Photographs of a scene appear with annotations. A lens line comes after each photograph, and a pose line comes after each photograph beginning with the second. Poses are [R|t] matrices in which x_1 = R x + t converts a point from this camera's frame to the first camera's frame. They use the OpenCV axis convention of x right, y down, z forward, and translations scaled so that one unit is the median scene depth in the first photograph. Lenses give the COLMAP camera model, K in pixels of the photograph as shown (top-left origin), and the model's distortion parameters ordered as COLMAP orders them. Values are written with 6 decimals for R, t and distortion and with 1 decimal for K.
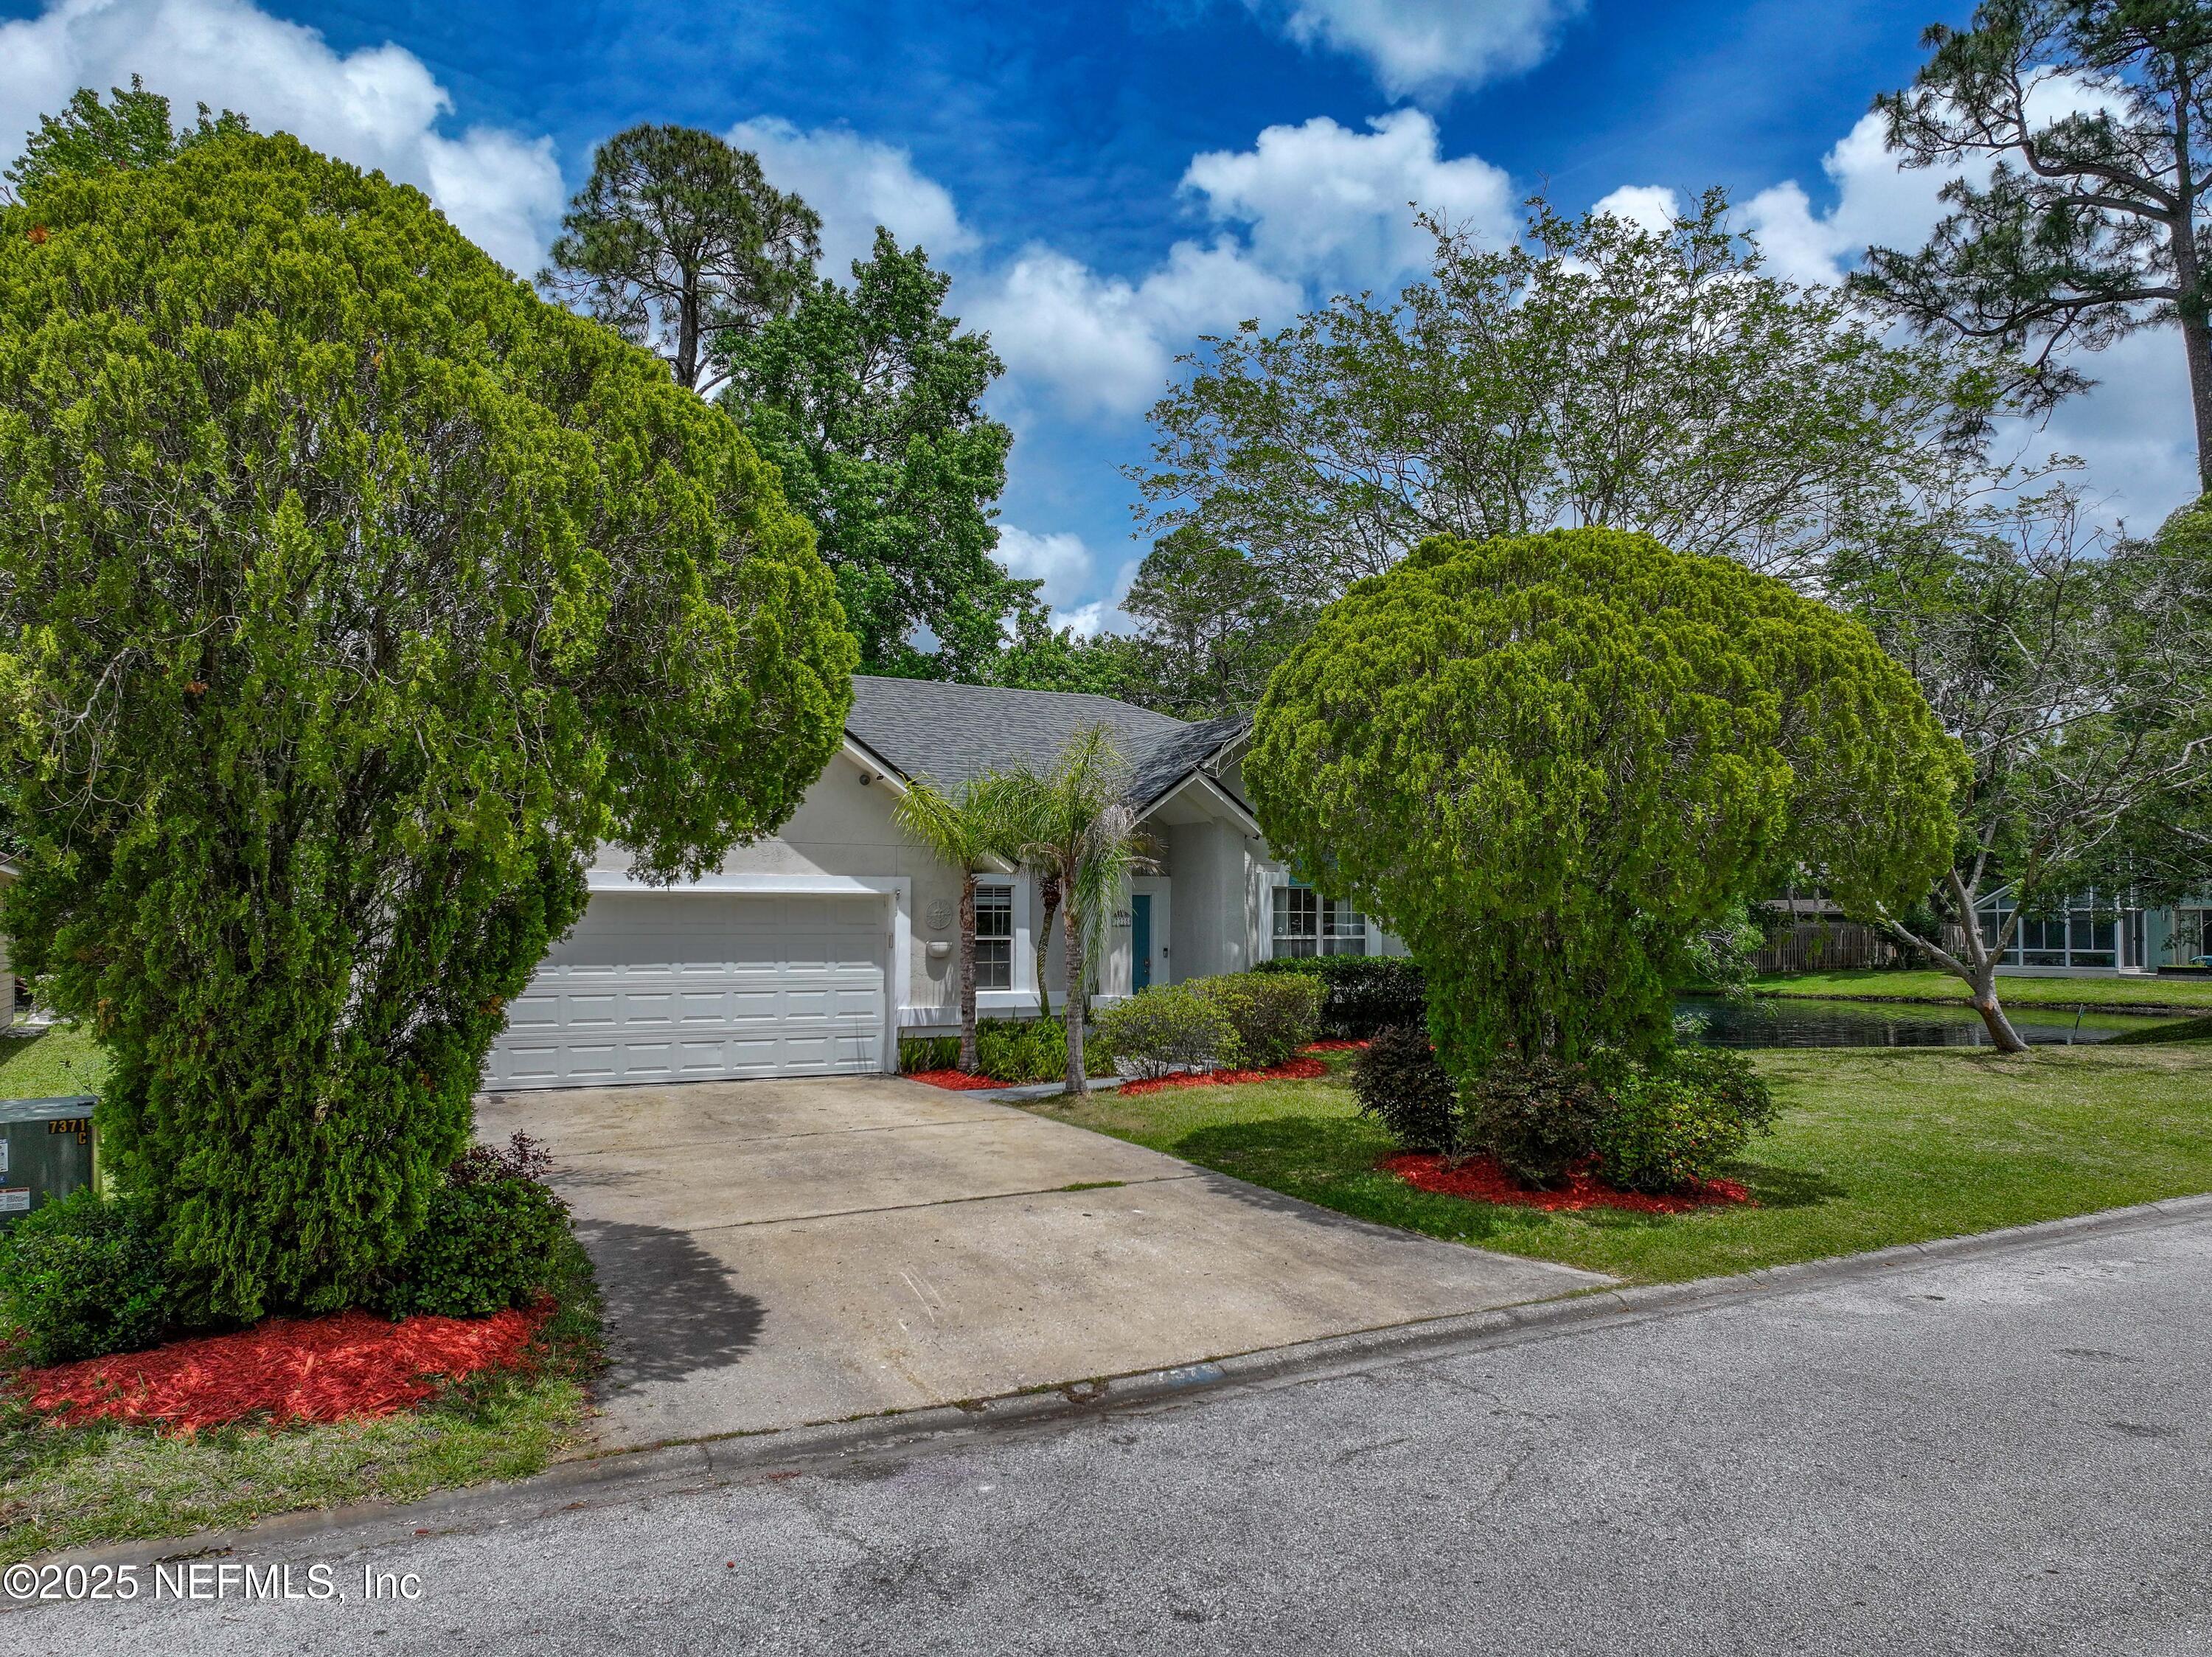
lens RADIAL K [[1541.3, 0, 1168.1], [0, 1541.3, 901.0], [0, 0, 1]] dist [-0.000550, 0.006030]
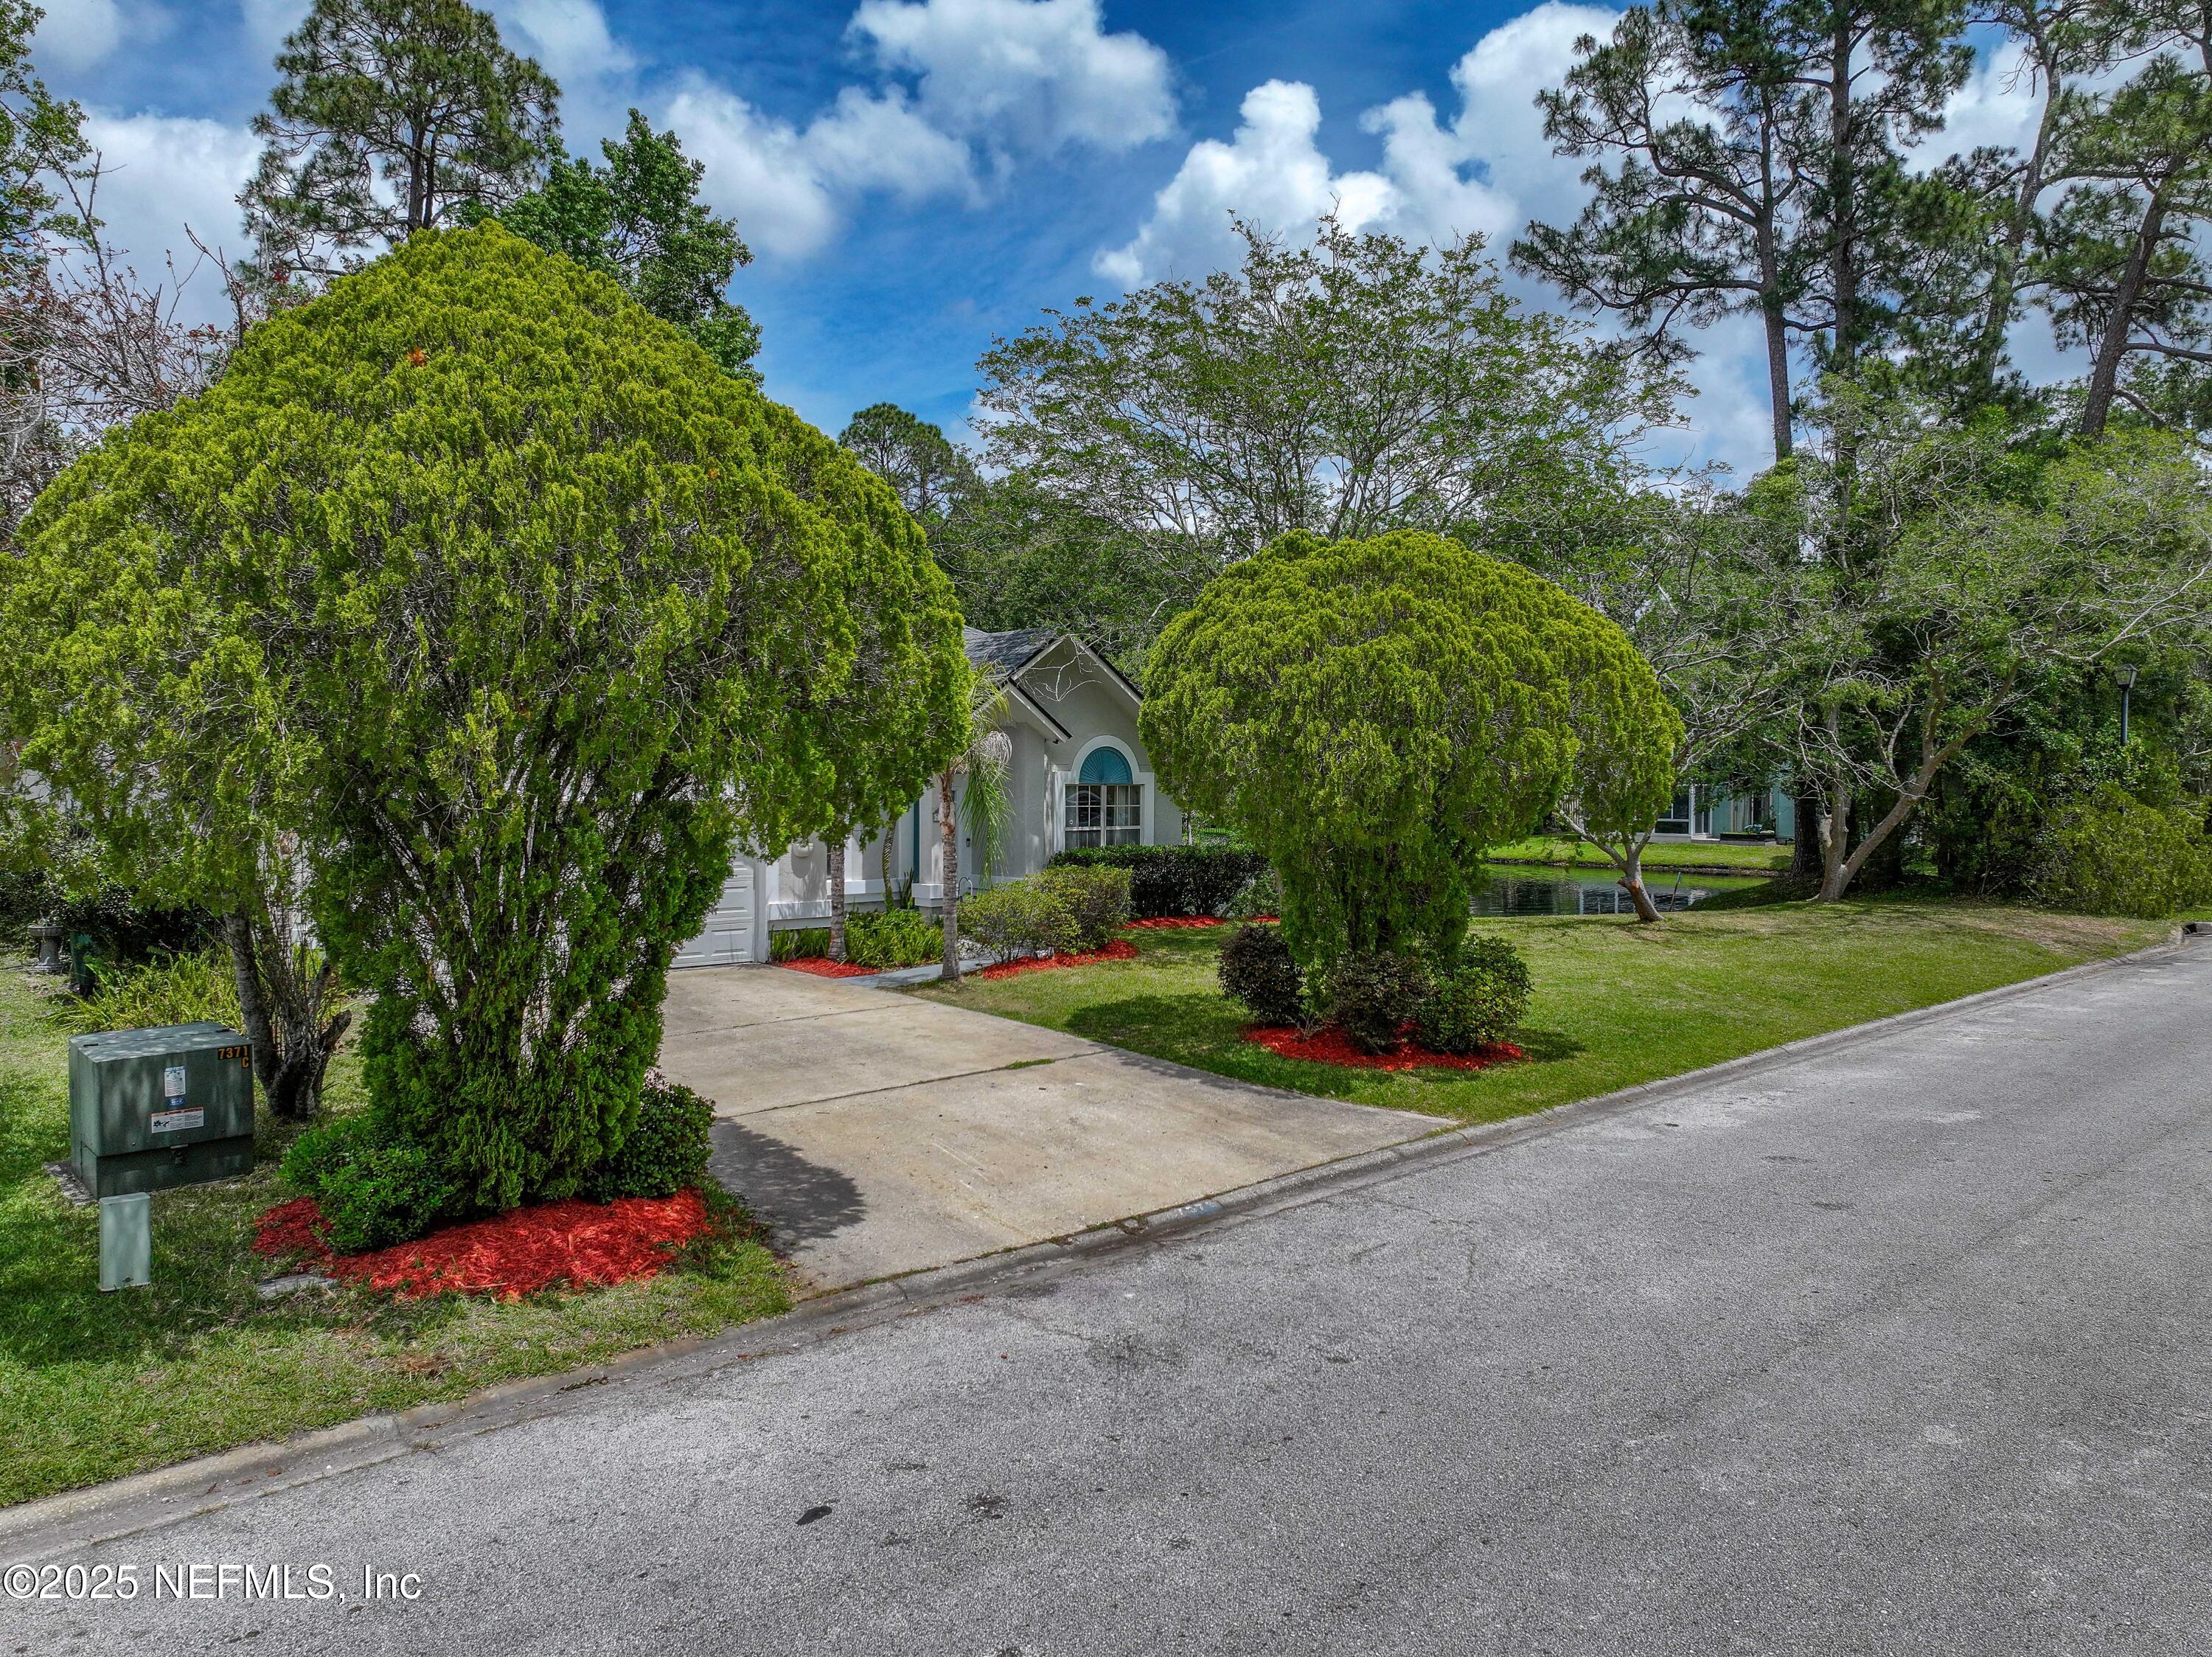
lens RADIAL K [[1506.9, 0, 1172.9], [0, 1506.9, 839.2], [0, 0, 1]] dist [-0.002874, -0.000883]
pose [[0.971685, -0.001368, 0.236275, -0.222925], [-0.012310, 0.998332, 0.056404, -0.061689], [-0.235959, -0.057716, 0.970048, -0.174418]]
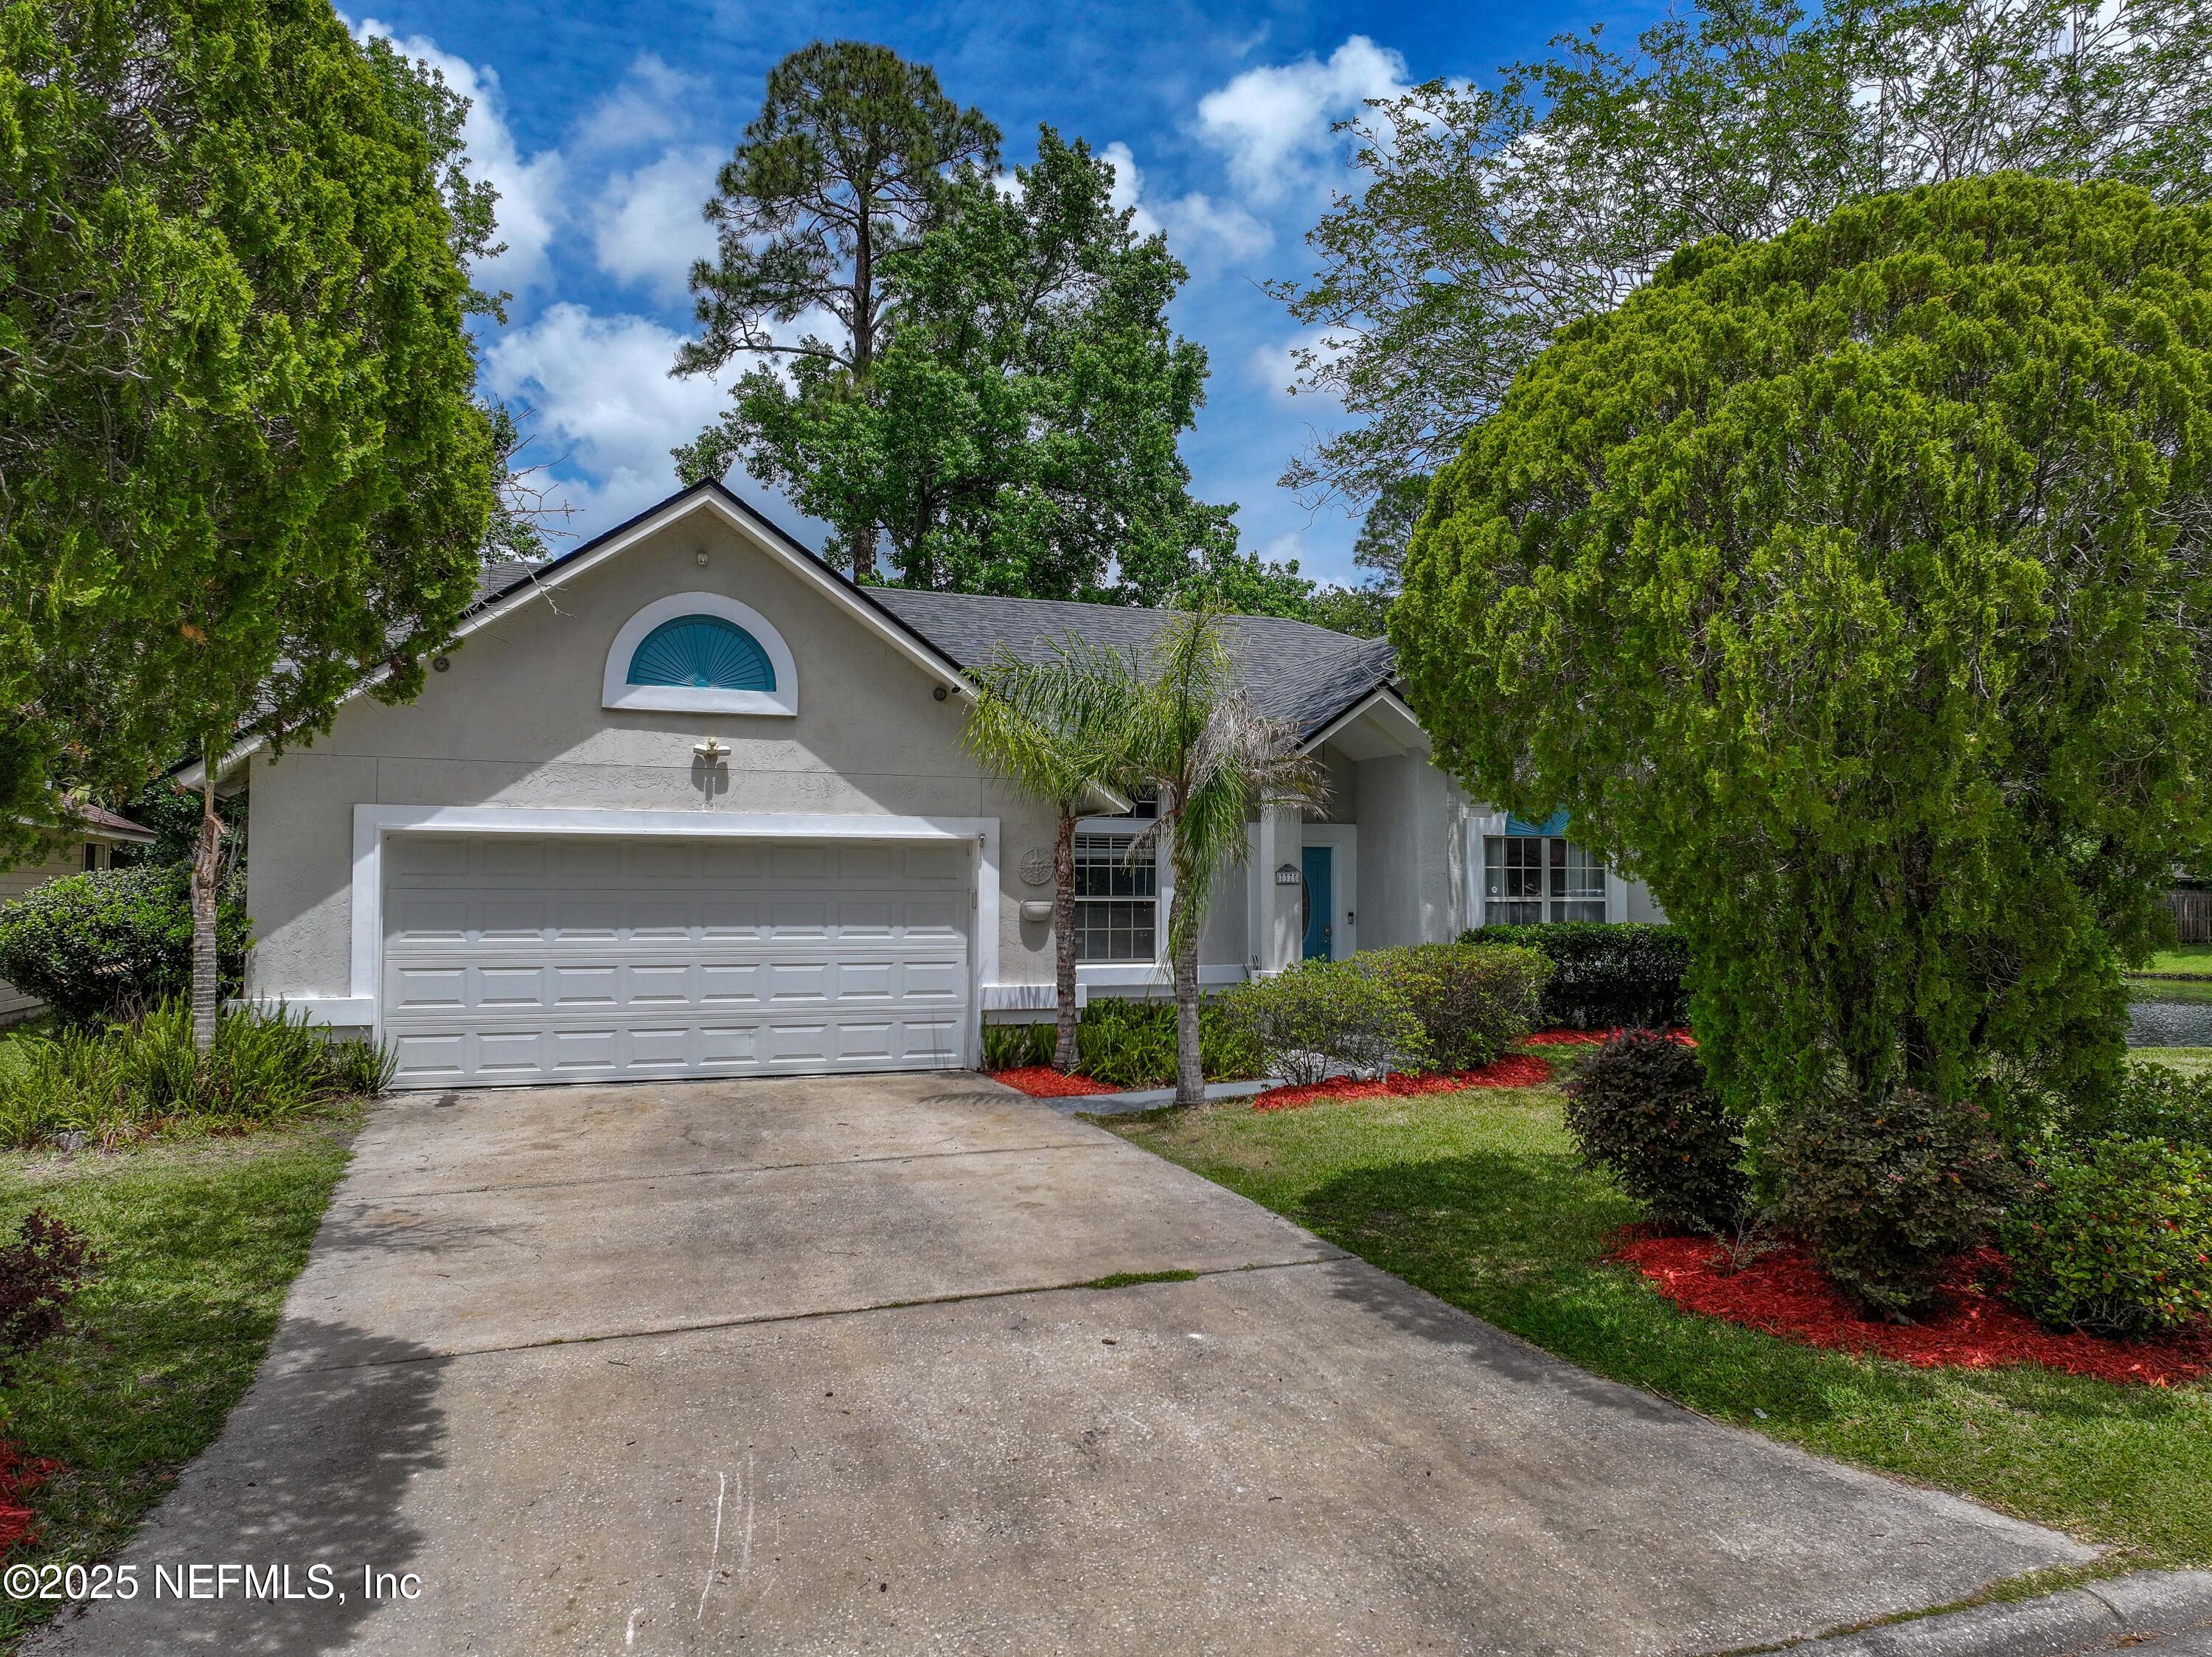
lens RADIAL K [[1506.9, 0, 1172.9], [0, 1506.9, 839.2], [0, 0, 1]] dist [-0.002874, -0.000883]
pose [[0.987099, -0.005497, -0.160016, 0.063446], [0.001878, 0.999739, -0.022761, 0.019224], [0.160100, 0.022167, 0.986852, 0.393139]]
